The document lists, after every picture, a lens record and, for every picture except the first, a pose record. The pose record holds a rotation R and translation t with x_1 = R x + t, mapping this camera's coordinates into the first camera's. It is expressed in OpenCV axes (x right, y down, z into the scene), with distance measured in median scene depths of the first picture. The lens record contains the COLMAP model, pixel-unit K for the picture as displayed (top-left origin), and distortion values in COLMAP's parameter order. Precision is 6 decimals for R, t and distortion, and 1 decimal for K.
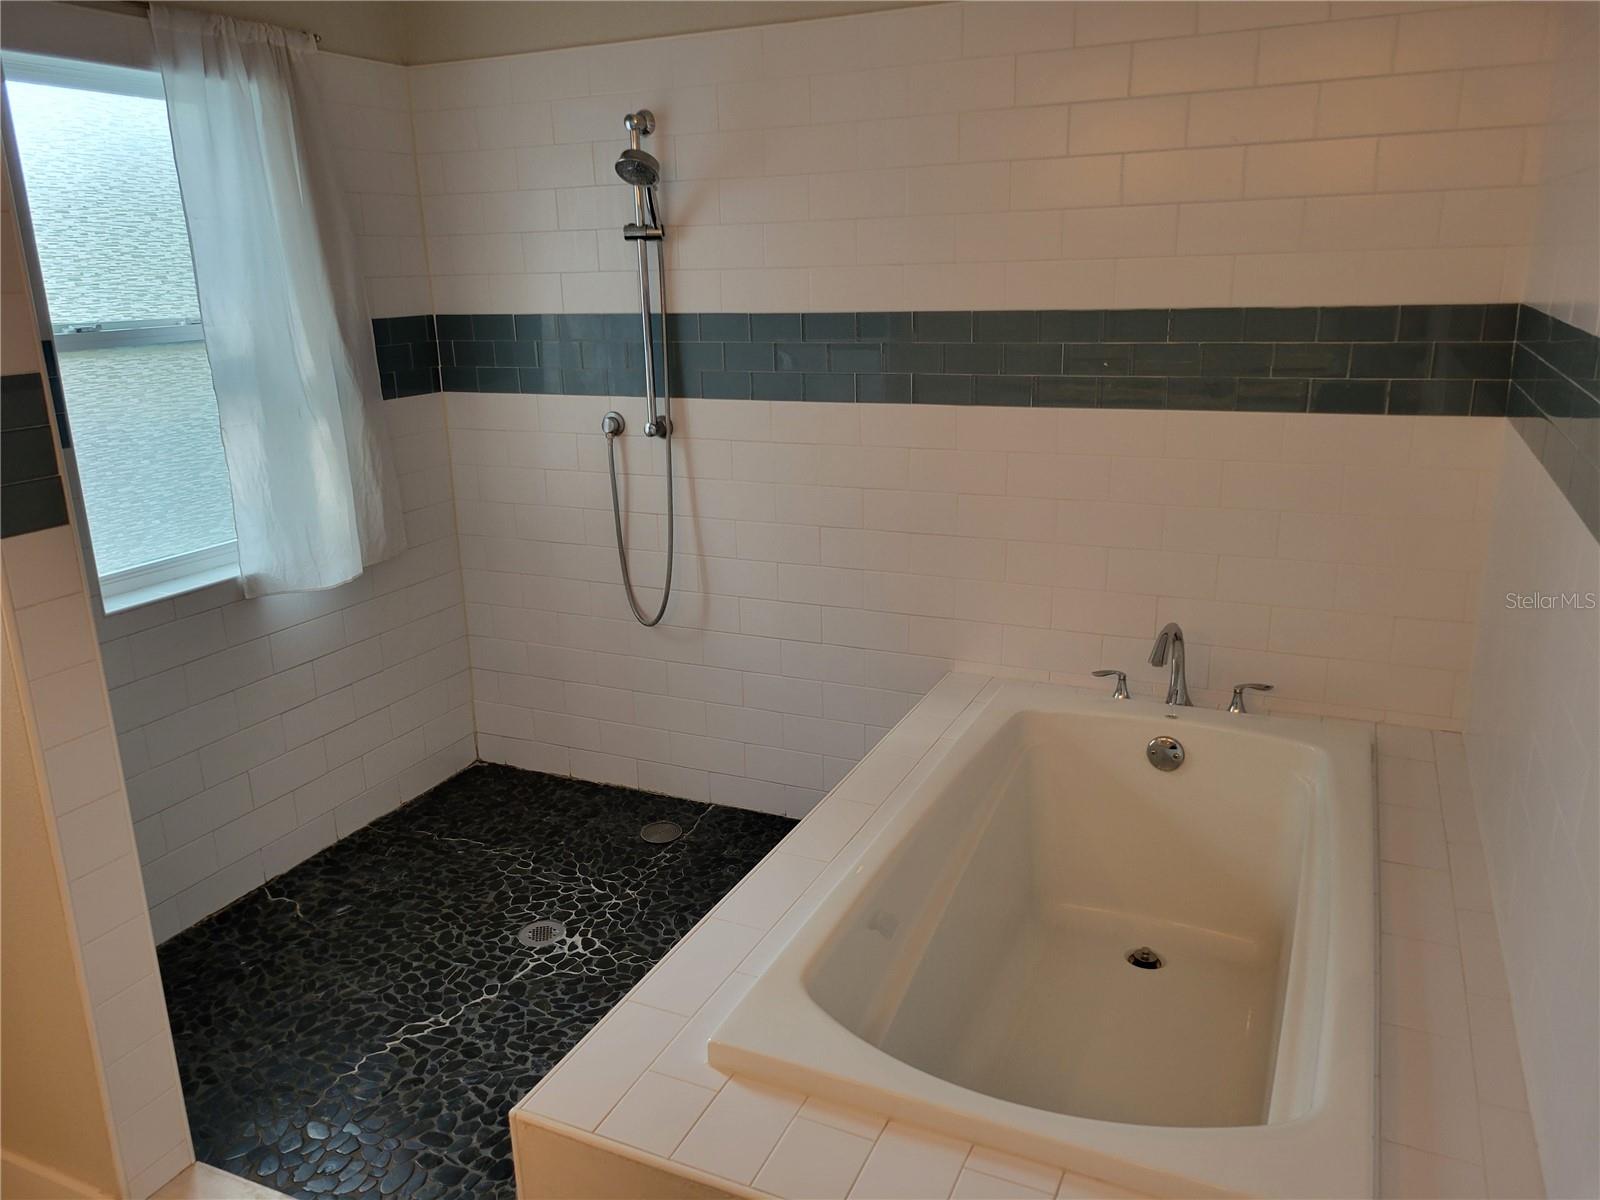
lens RADIAL K [[1201.0, 0, 795.6], [0, 1201.0, 591.5], [0, 0, 1]] dist [0.047009, -0.021836]
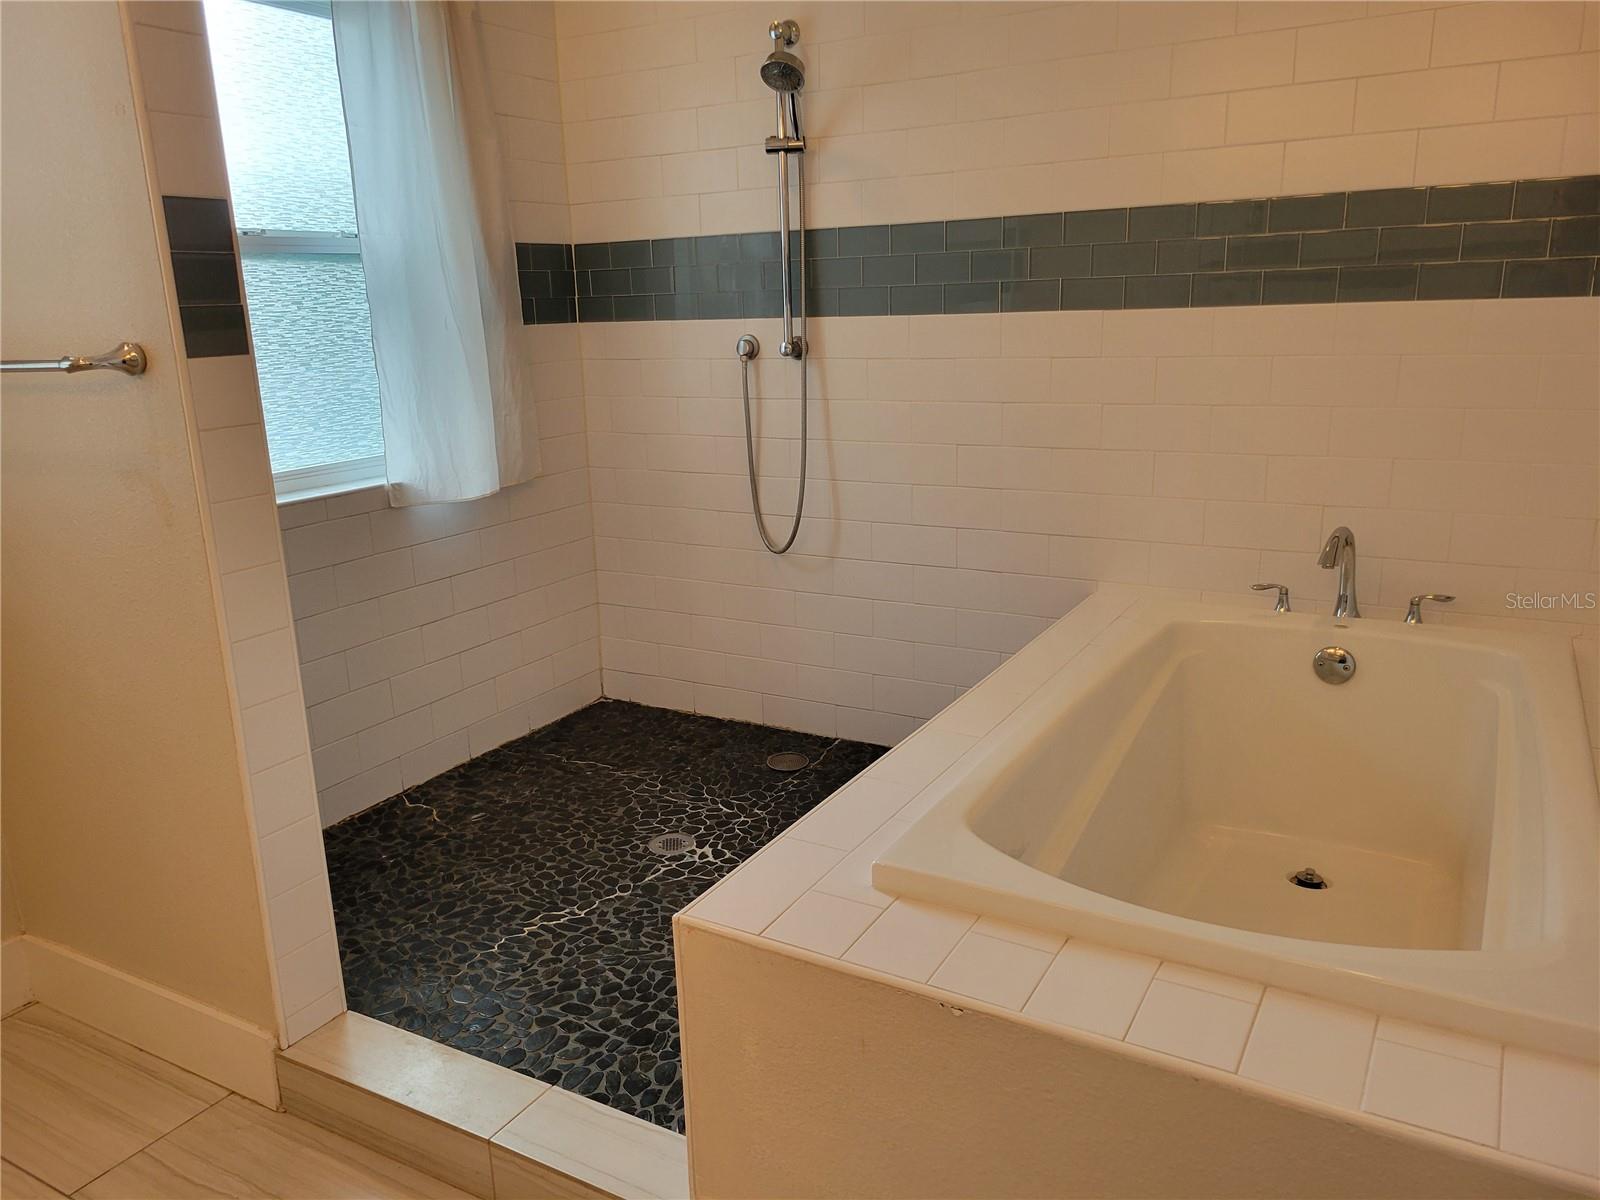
lens RADIAL K [[1201.0, 0, 783.3], [0, 1201.0, 608.5], [0, 0, 1]] dist [0.047009, -0.021836]
pose [[0.995755, 0.018200, -0.090227, -0.031998], [-0.019204, 0.999763, -0.010268, 0.095344], [0.090019, 0.011958, 0.995868, 0.017798]]
